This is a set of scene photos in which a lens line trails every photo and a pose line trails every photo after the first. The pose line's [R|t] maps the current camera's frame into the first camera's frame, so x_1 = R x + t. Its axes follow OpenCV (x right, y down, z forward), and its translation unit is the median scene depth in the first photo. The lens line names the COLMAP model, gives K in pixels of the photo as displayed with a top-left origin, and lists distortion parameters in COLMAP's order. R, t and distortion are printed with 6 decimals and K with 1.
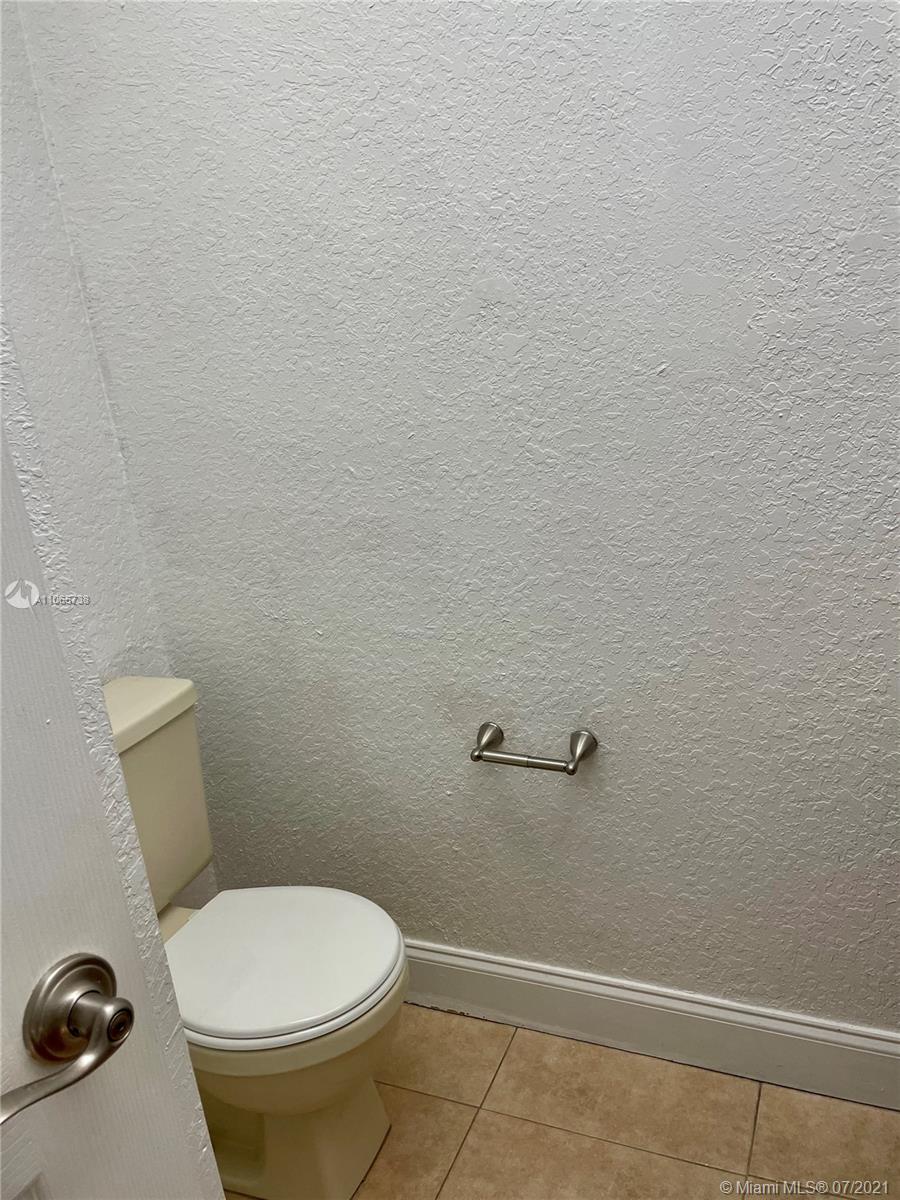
lens RADIAL K [[912.0, 0, 458.0], [0, 912.0, 598.1], [0, 0, 1]] dist [0.100882, -0.129358]
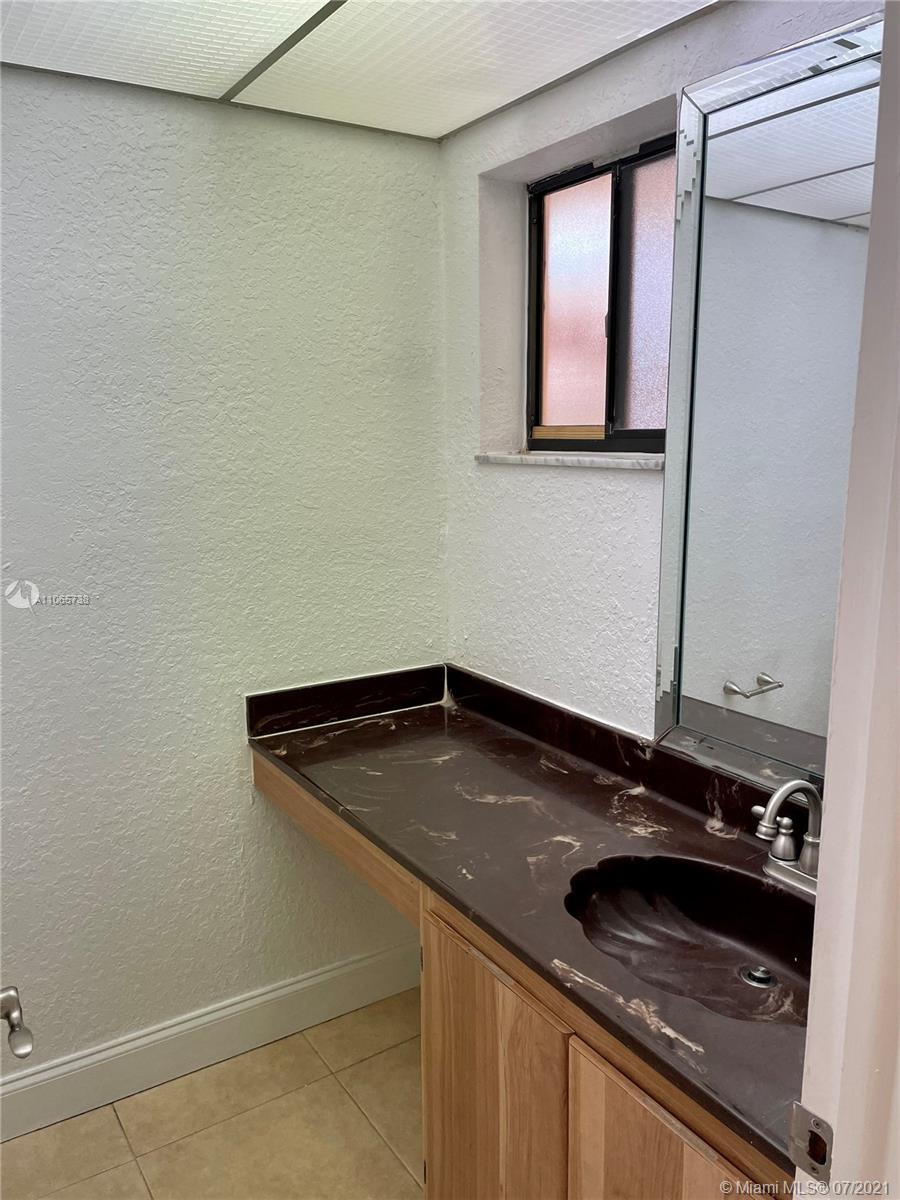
lens RADIAL K [[912.0, 0, 458.0], [0, 912.0, 598.1], [0, 0, 1]] dist [0.100882, -0.129358]
pose [[0.546464, -0.039978, 0.836528, -0.519639], [0.173577, 0.982577, -0.066432, 0.000836], [-0.819298, 0.181504, 0.543882, -0.249726]]
